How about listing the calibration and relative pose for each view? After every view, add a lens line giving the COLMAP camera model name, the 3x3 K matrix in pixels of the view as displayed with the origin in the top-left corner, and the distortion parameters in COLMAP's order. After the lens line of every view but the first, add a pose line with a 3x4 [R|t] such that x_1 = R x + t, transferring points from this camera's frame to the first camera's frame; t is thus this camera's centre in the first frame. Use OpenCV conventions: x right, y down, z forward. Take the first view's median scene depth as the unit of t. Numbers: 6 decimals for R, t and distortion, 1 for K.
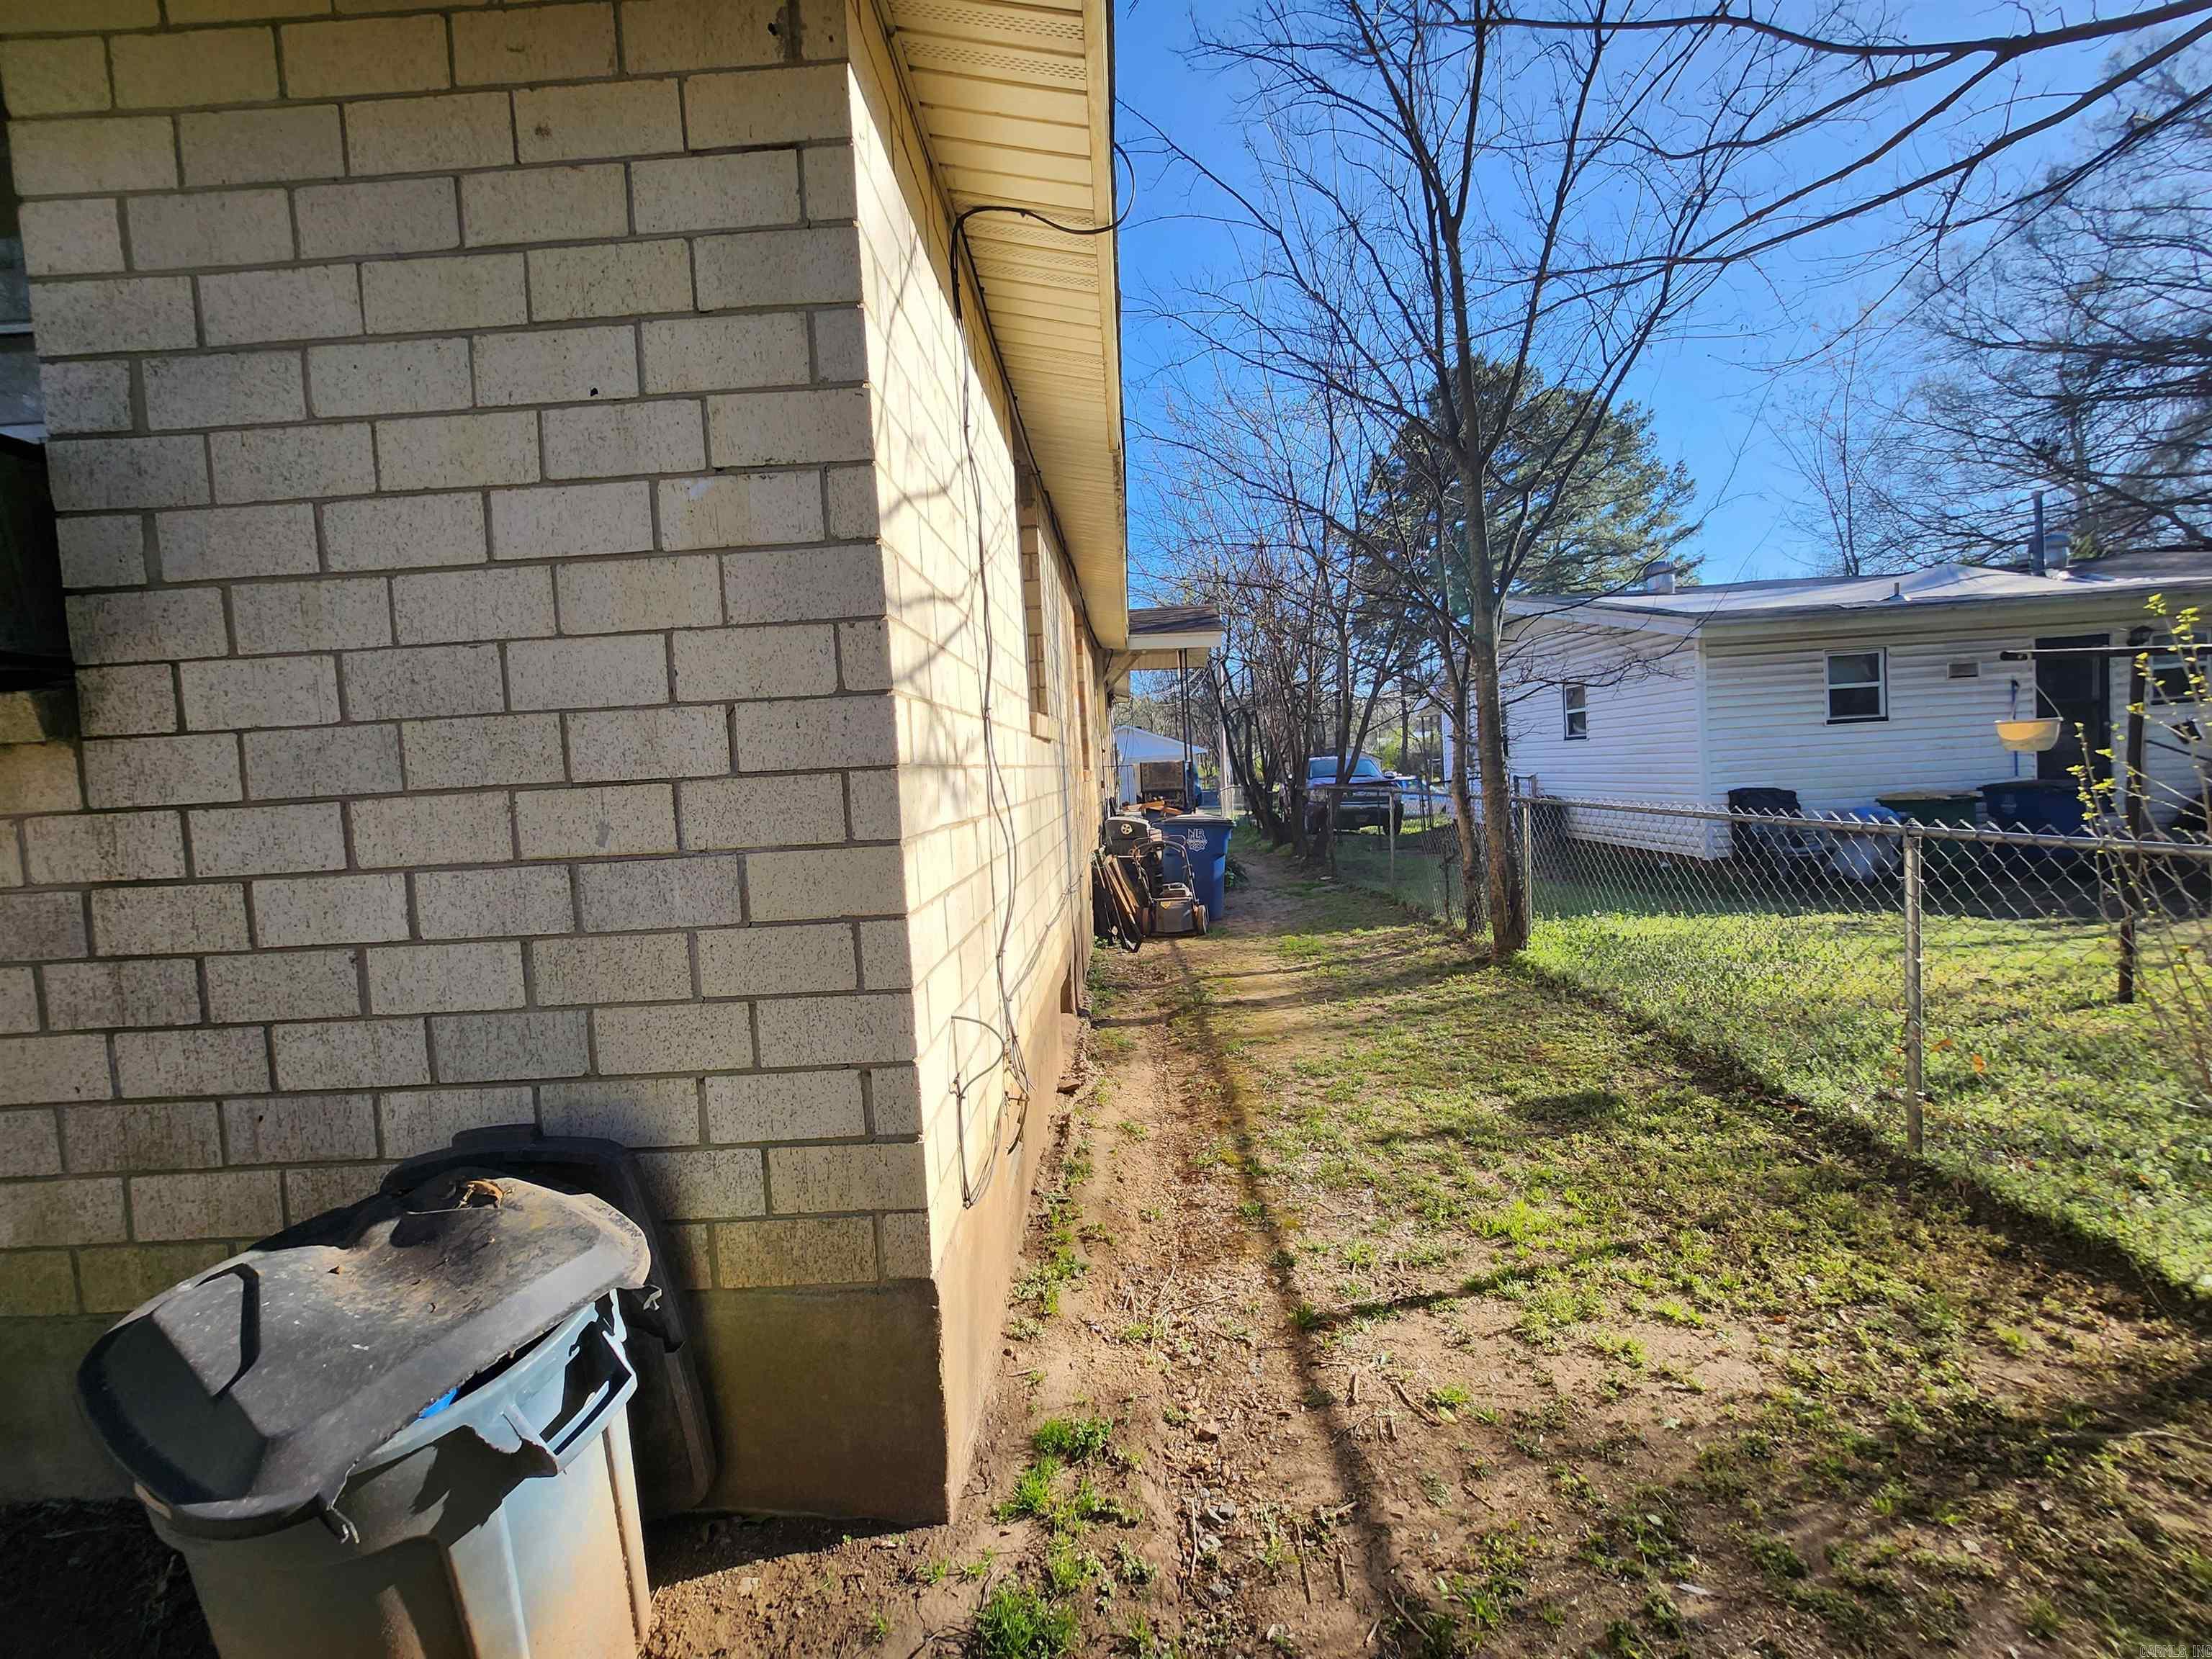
lens RADIAL K [[882.4, 0, 1108.1], [0, 882.4, 819.7], [0, 0, 1]] dist [-0.001127, -0.000573]
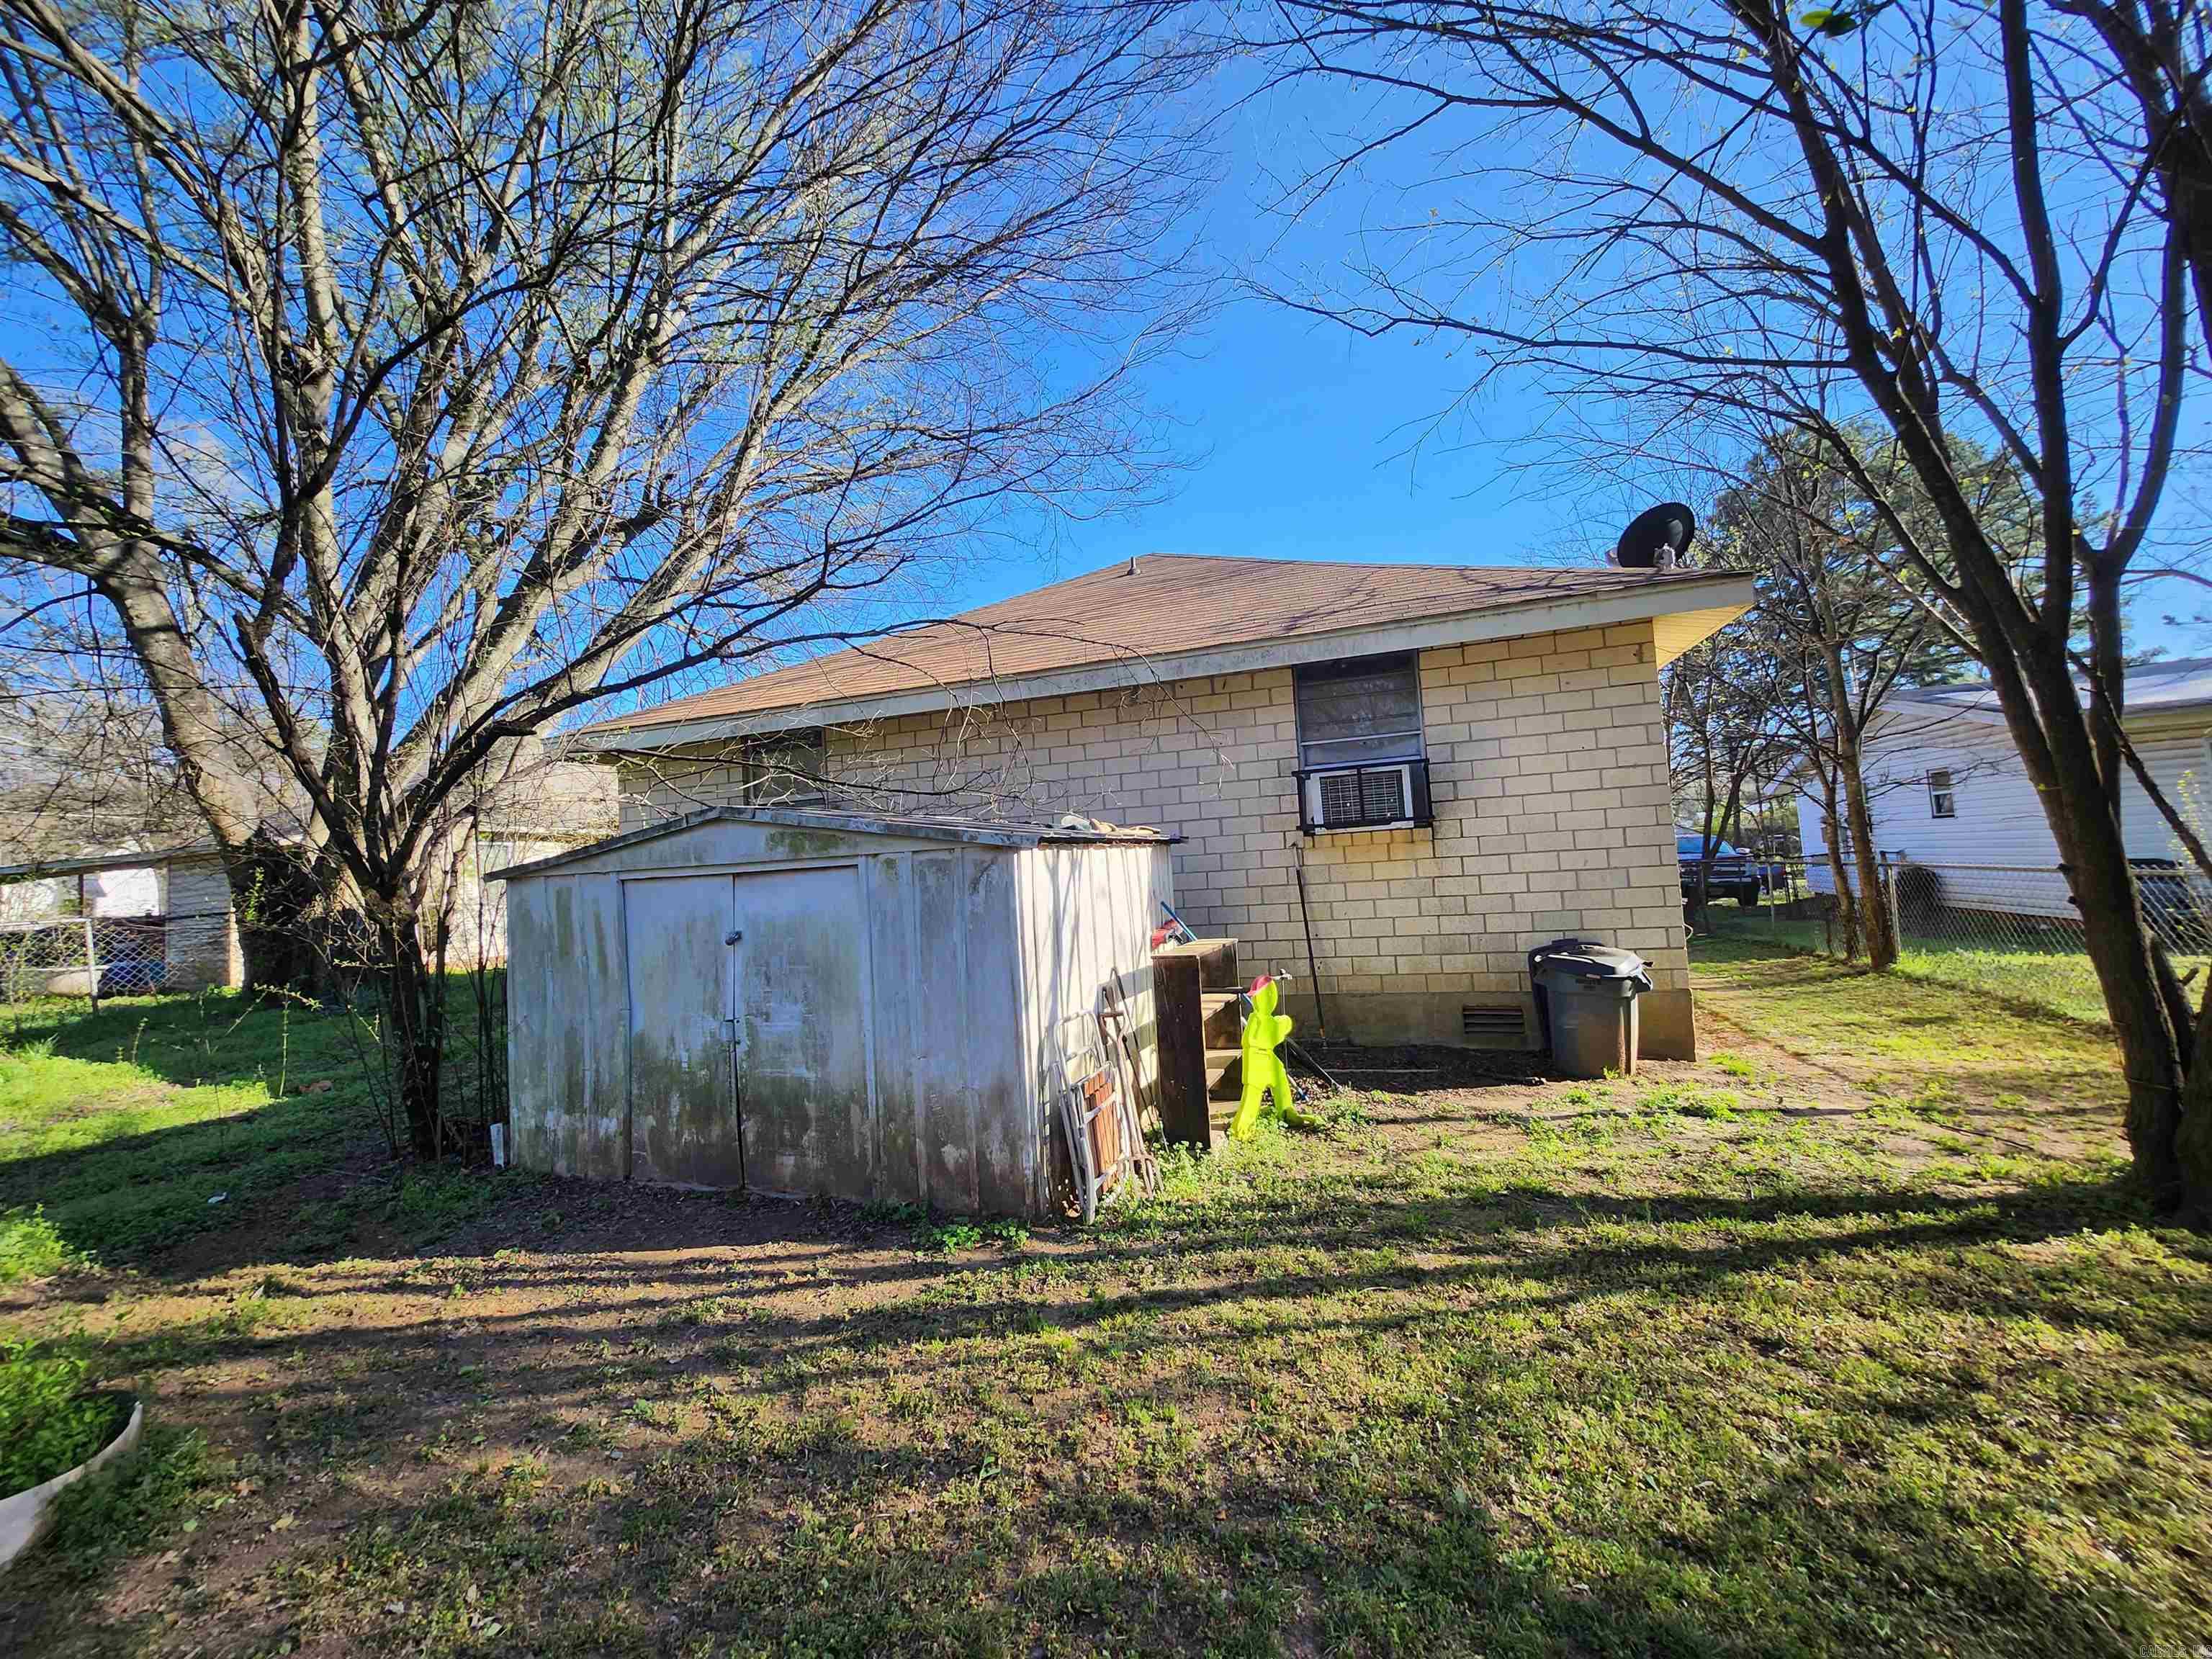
lens RADIAL K [[882.4, 0, 1108.1], [0, 882.4, 819.7], [0, 0, 1]] dist [-0.001127, -0.000573]
pose [[0.958073, -0.017053, -0.286015, -1.407256], [-0.009189, 0.995885, -0.090158, 0.184921], [0.286375, 0.089006, 0.953974, -3.097224]]
